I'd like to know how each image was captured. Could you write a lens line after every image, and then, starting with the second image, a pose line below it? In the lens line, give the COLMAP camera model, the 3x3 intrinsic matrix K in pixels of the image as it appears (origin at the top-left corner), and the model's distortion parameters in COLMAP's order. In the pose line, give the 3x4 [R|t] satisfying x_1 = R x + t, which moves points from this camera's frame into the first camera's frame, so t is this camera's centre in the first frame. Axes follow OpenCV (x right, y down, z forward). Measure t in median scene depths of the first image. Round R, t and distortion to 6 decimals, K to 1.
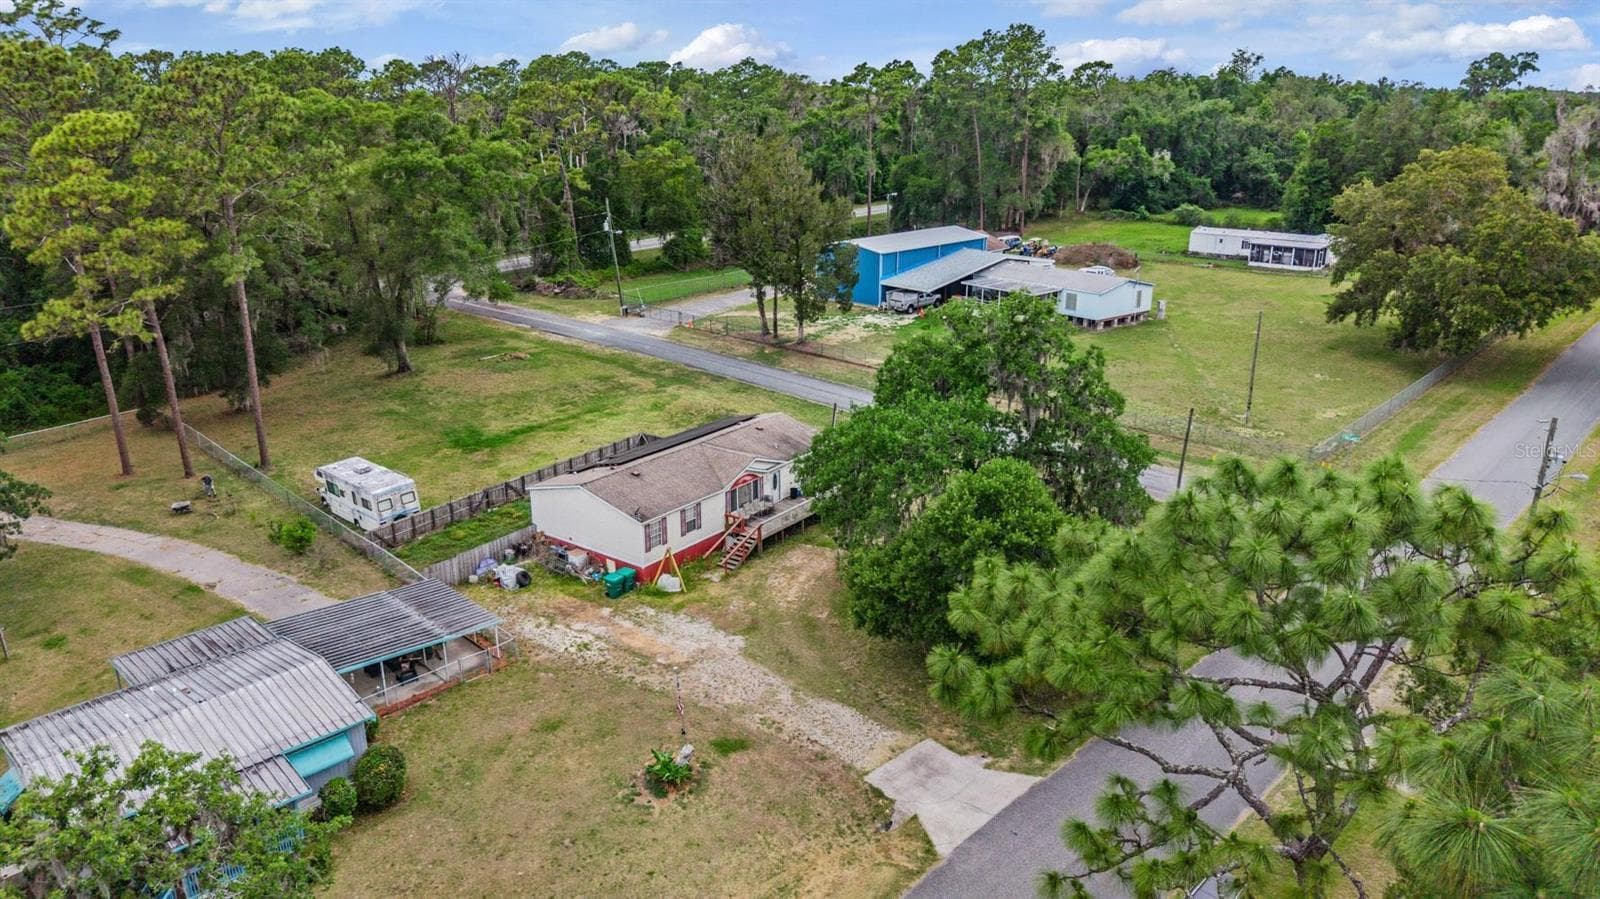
lens RADIAL K [[1048.6, 0, 803.7], [0, 1048.6, 453.5], [0, 0, 1]] dist [0.060063, -0.111827]
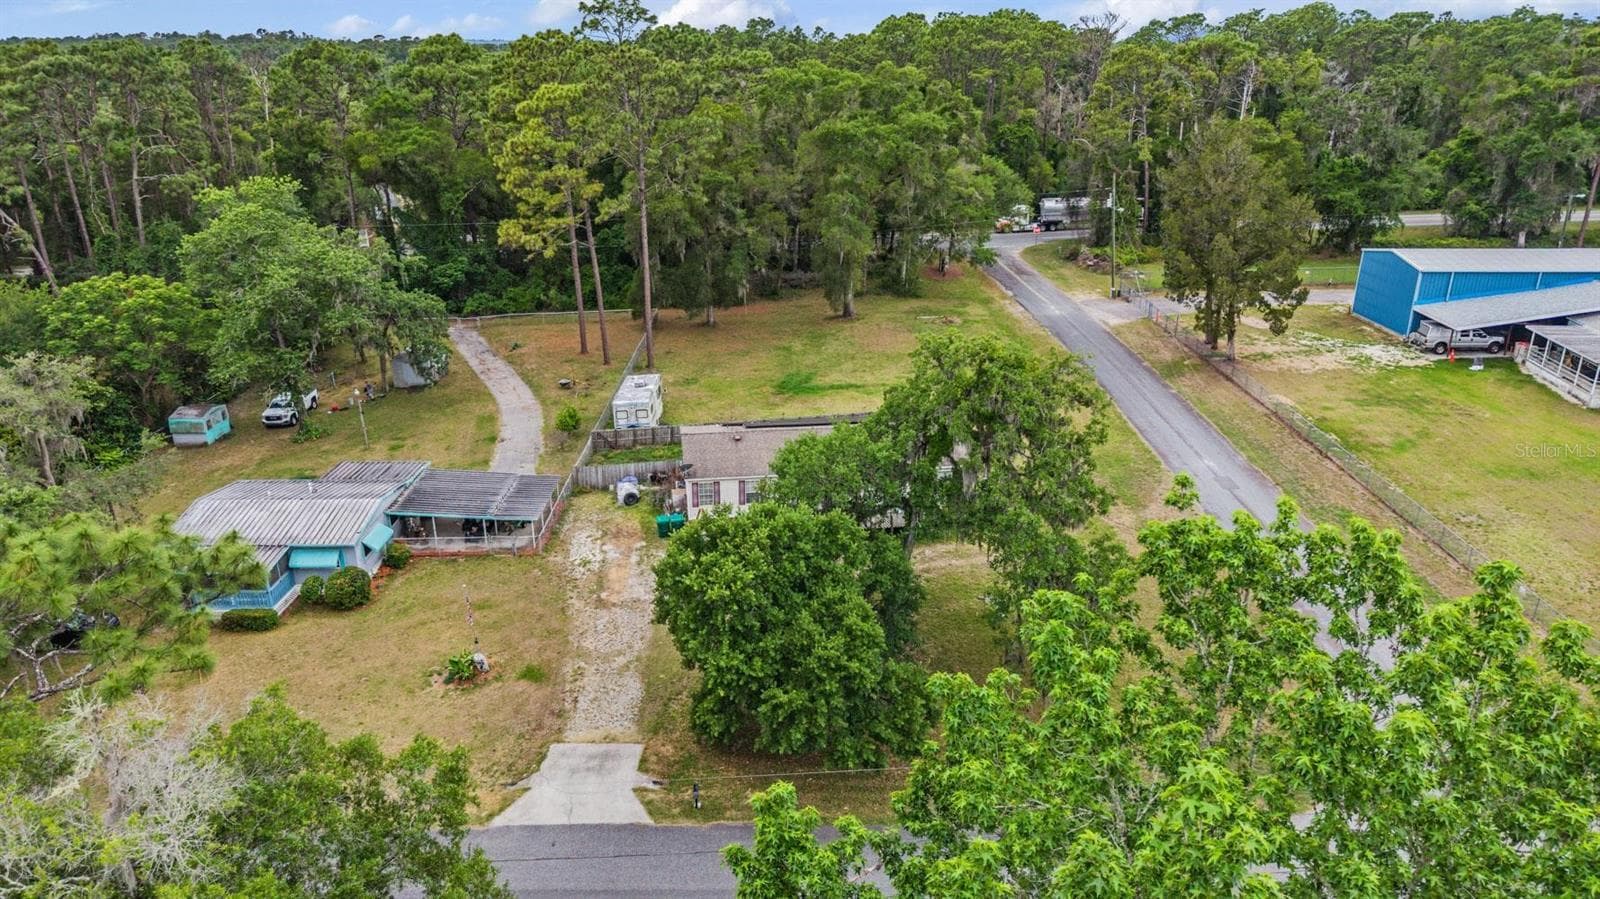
lens RADIAL K [[1048.6, 0, 803.7], [0, 1048.6, 453.5], [0, 0, 1]] dist [0.060063, -0.111827]
pose [[0.701749, 0.253990, -0.665610, 0.396647], [-0.223620, 0.965600, 0.132701, -0.080295], [0.676418, 0.055721, 0.734407, 0.166790]]
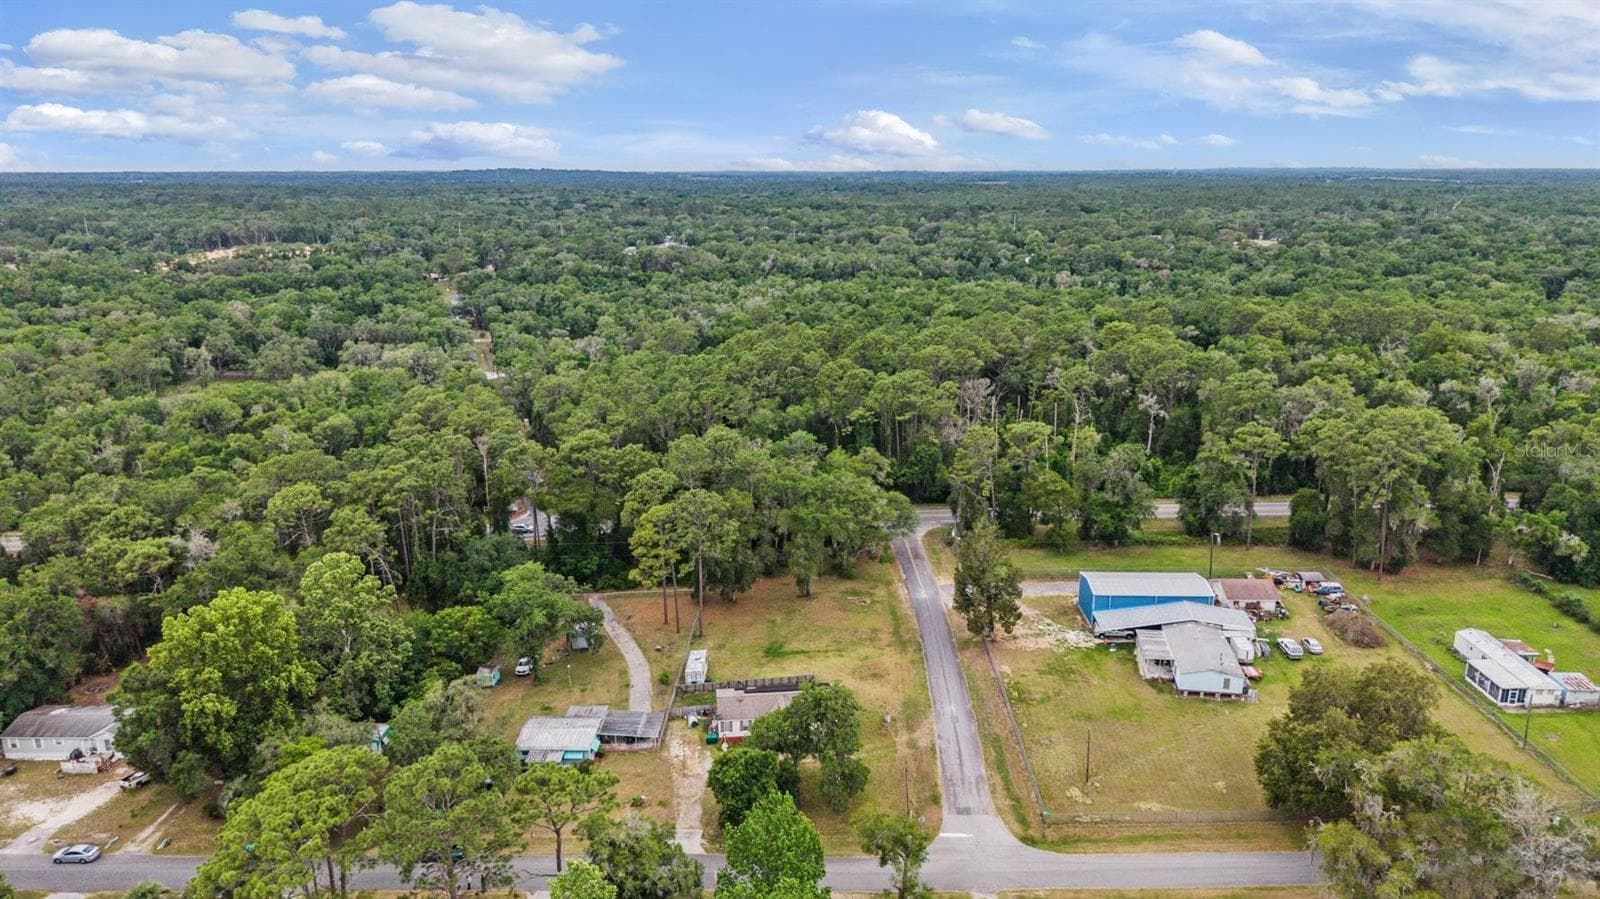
lens RADIAL K [[1048.6, 0, 803.7], [0, 1048.6, 453.5], [0, 0, 1]] dist [0.060063, -0.111827]
pose [[0.678931, 0.189766, -0.709254, 1.071261], [-0.227593, 0.972832, 0.042426, -0.461133], [0.698036, 0.132617, 0.703675, -0.502397]]
